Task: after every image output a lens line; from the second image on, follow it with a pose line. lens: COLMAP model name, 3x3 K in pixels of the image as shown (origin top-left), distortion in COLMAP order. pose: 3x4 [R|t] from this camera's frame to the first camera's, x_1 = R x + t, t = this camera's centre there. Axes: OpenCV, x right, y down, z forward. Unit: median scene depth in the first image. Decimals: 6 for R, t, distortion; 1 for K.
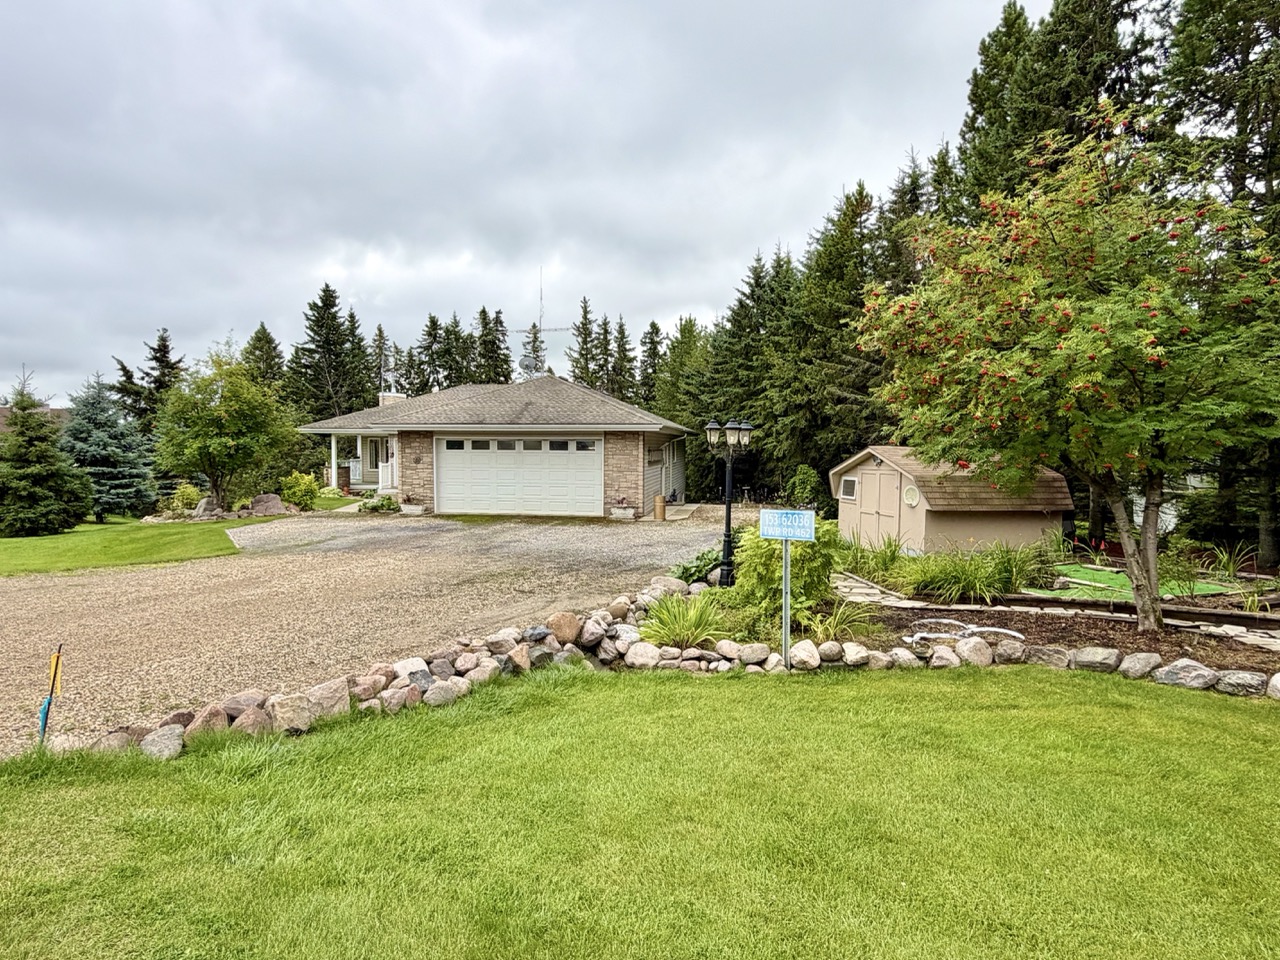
lens RADIAL K [[744.7, 0, 639.8], [0, 744.7, 478.2], [0, 0, 1]] dist [-0.001676, -0.000459]
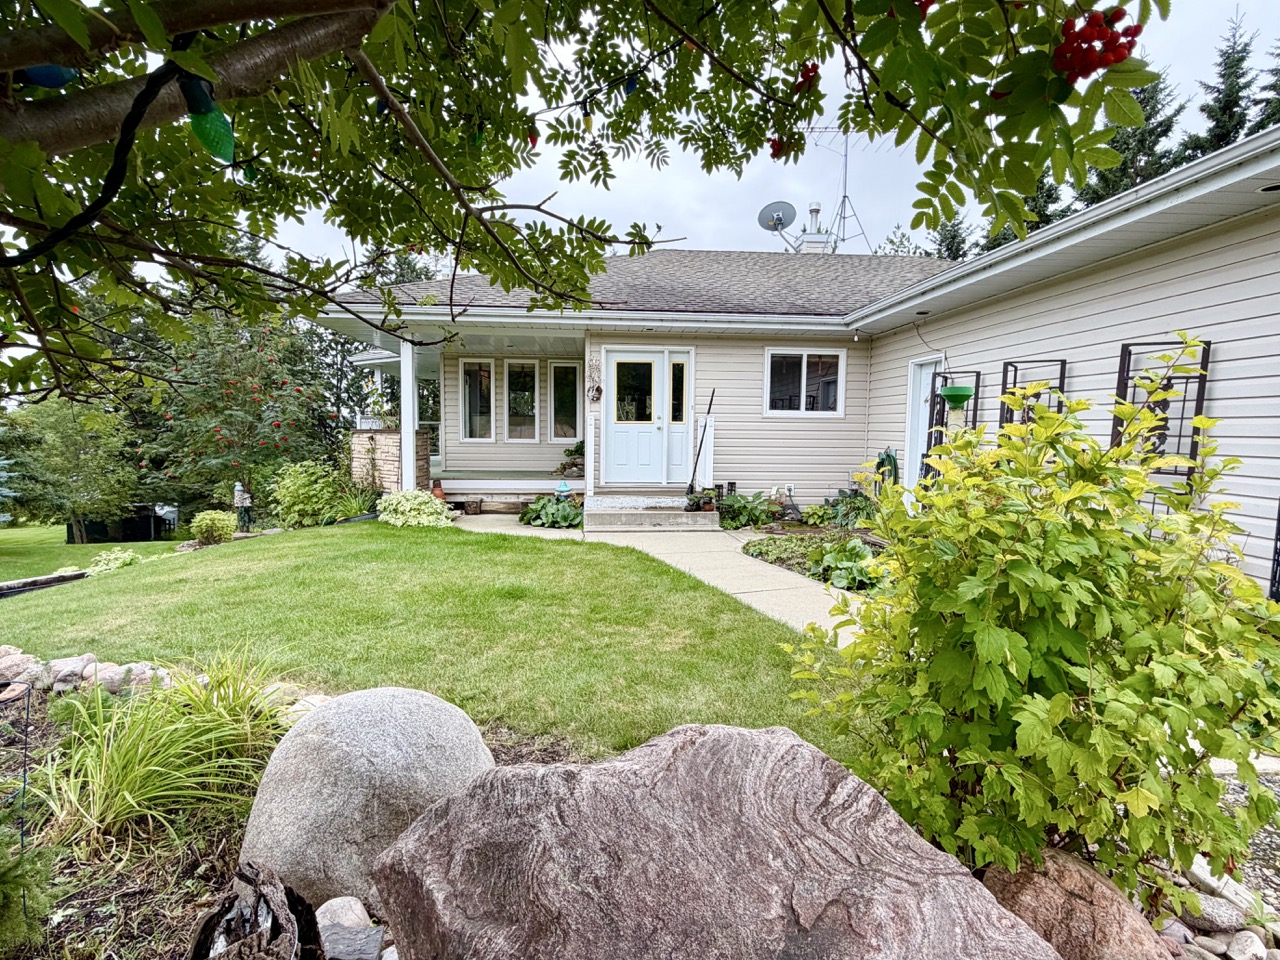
lens RADIAL K [[630.6, 0, 640.3], [0, 630.6, 481.9], [0, 0, 1]] dist [-0.002581, -0.000547]
pose [[0.978149, -0.010289, 0.207649, -0.160613], [0.003235, 0.999407, 0.034280, -0.000538], [-0.207879, -0.032859, 0.977603, 0.348600]]
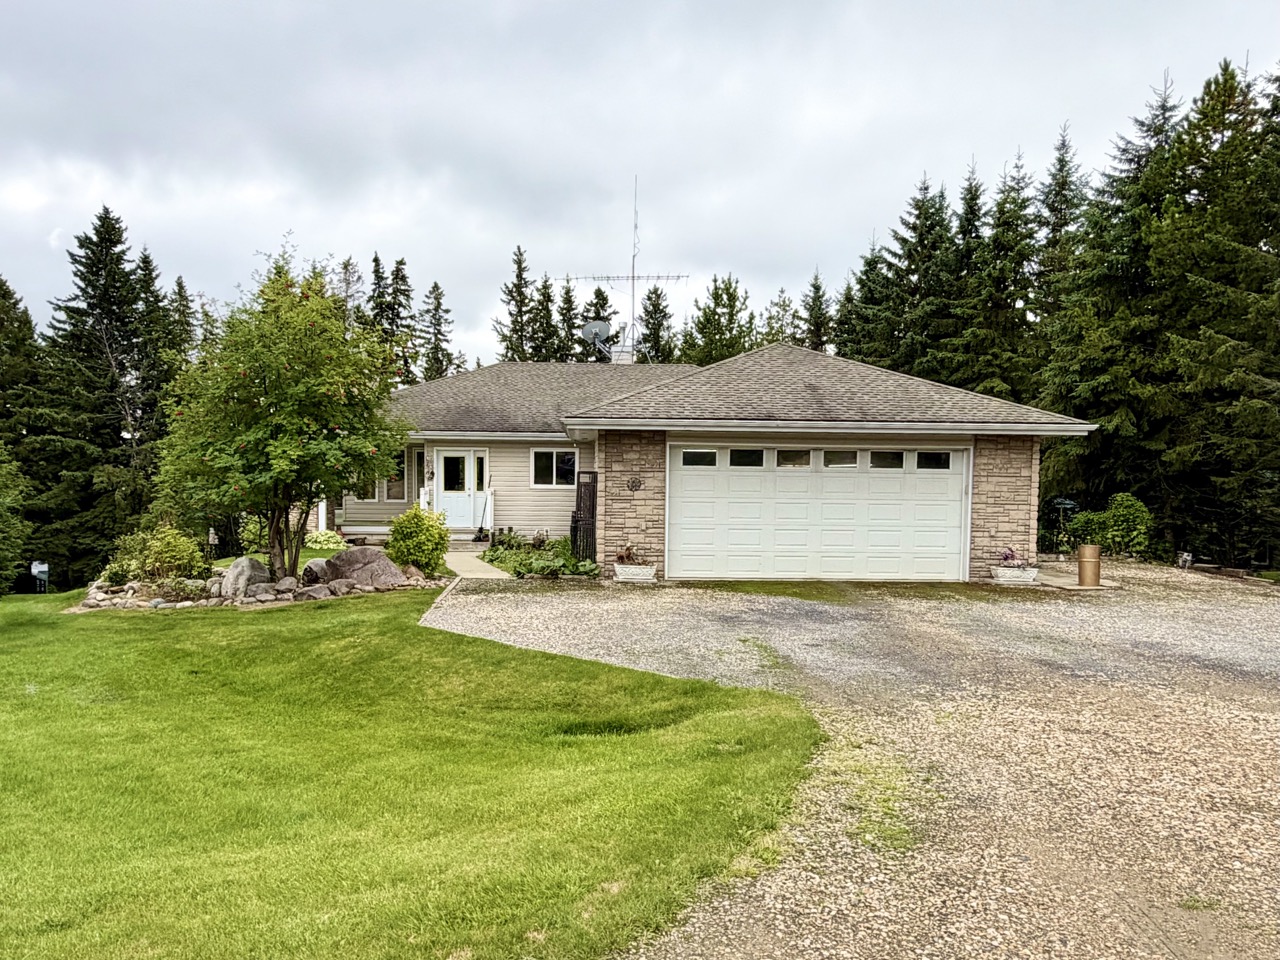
lens RADIAL K [[1014.1, 0, 640.0], [0, 1014.1, 483.0], [0, 0, 1]] dist [0.002481, 0.009398]
pose [[0.983929, 0.002782, 0.178540, -0.129995], [0.002444, 0.999575, -0.029047, -0.000942], [-0.178545, 0.029016, 0.983504, 0.077594]]
